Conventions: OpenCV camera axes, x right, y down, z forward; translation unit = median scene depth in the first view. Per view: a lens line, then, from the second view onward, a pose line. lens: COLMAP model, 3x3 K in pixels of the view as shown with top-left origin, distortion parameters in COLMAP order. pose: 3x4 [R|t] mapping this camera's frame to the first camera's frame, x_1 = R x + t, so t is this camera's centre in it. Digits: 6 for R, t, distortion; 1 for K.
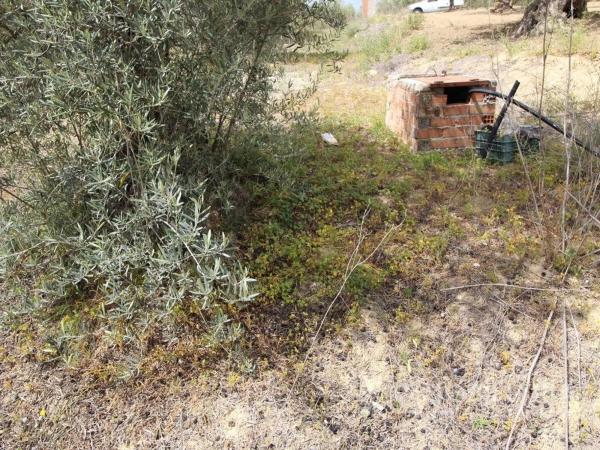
lens RADIAL K [[526.7, 0, 300.0], [0, 526.7, 225.0], [0, 0, 1]] dist [0.058831, -0.101370]
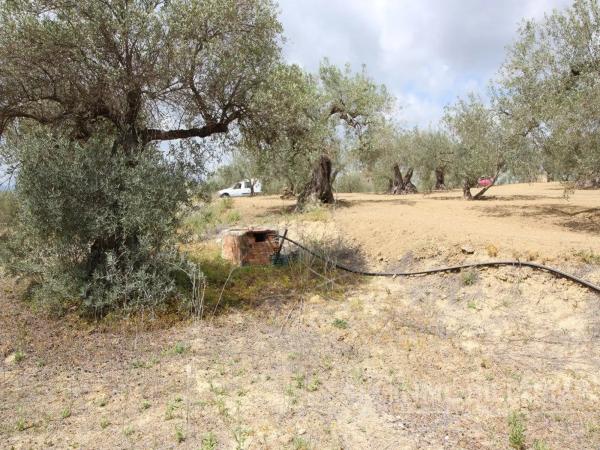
lens RADIAL K [[526.7, 0, 300.0], [0, 526.7, 225.0], [0, 0, 1]] dist [0.058831, -0.101370]
pose [[0.939180, 0.007614, 0.343340, -0.230586], [0.102661, 0.947815, -0.301839, 0.308961], [-0.327721, 0.318729, 0.889388, -0.783555]]
